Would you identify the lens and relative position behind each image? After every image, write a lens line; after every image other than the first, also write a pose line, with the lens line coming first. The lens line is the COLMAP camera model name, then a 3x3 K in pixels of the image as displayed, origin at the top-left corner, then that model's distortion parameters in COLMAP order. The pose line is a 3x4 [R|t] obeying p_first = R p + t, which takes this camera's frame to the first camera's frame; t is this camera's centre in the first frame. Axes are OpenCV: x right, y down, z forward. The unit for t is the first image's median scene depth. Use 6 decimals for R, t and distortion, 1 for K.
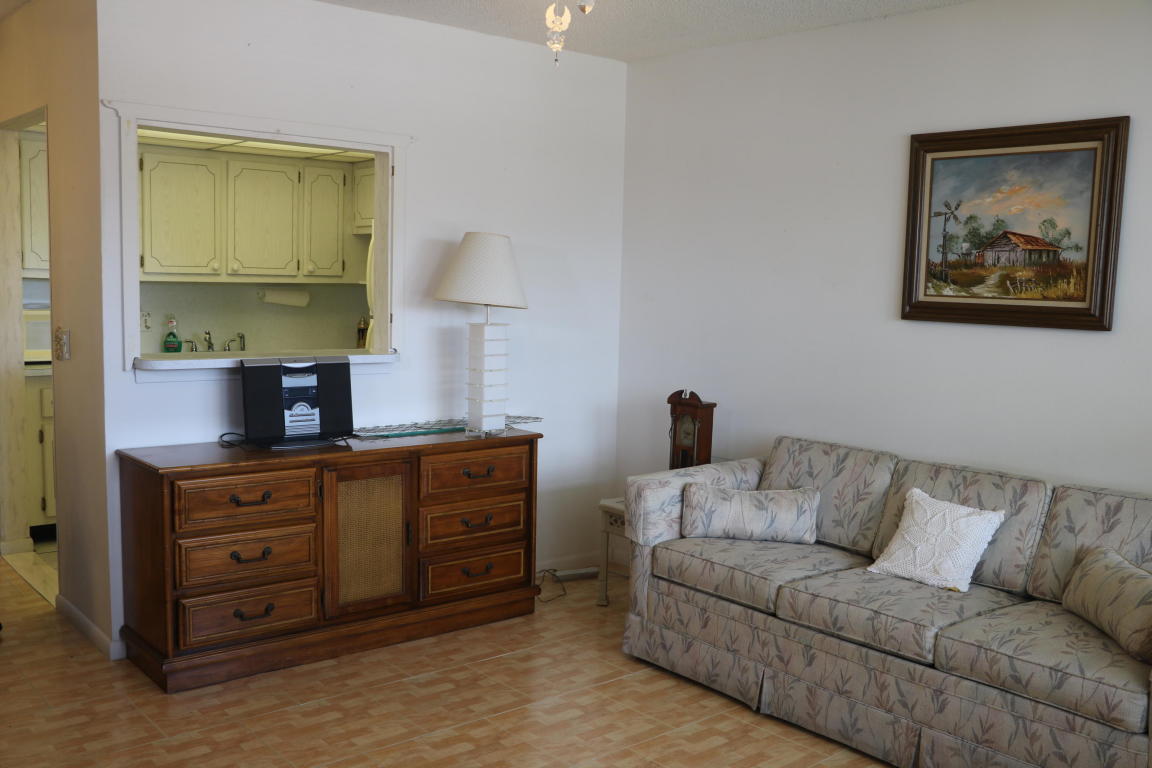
lens RADIAL K [[1087.2, 0, 563.3], [0, 1087.2, 405.2], [0, 0, 1]] dist [-0.043984, 0.000000]
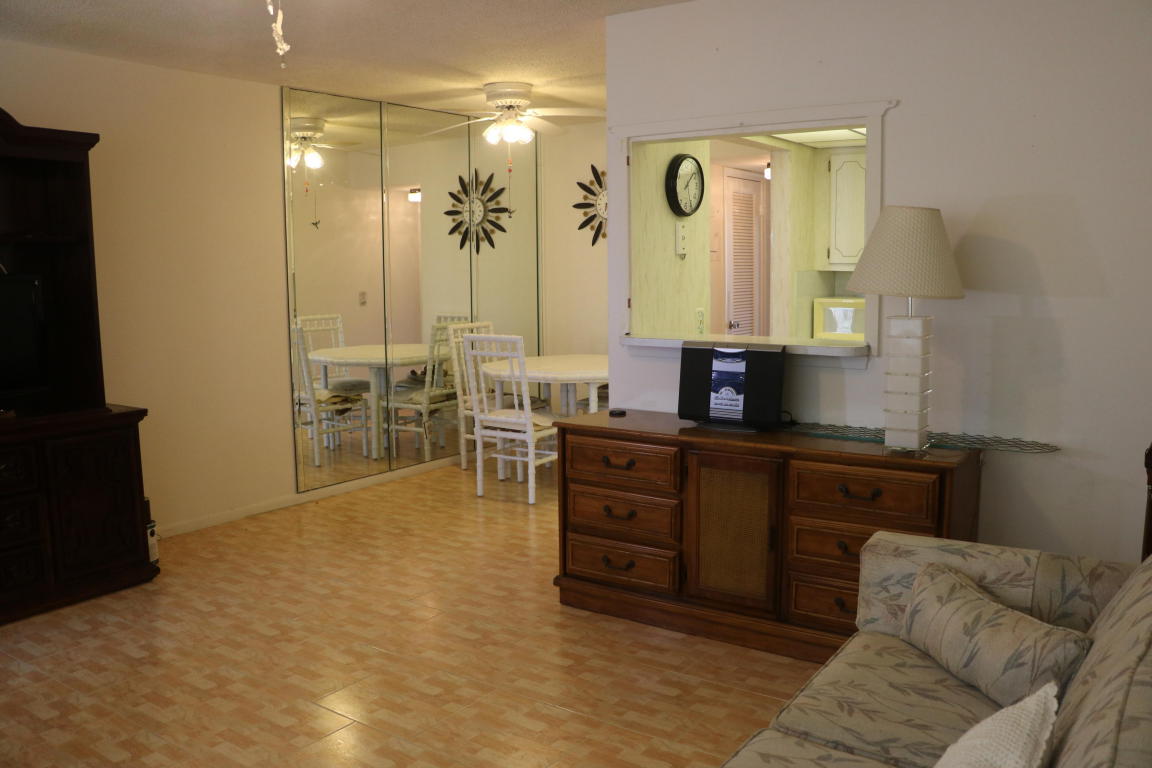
lens RADIAL K [[944.0, 0, 539.6], [0, 944.0, 375.6], [0, 0, 1]] dist [-0.150449, 0.051215]
pose [[0.218922, 0.080887, -0.972384, 0.573057], [-0.087007, 0.994206, 0.063114, -0.052667], [0.971855, 0.070787, 0.224691, 0.617988]]
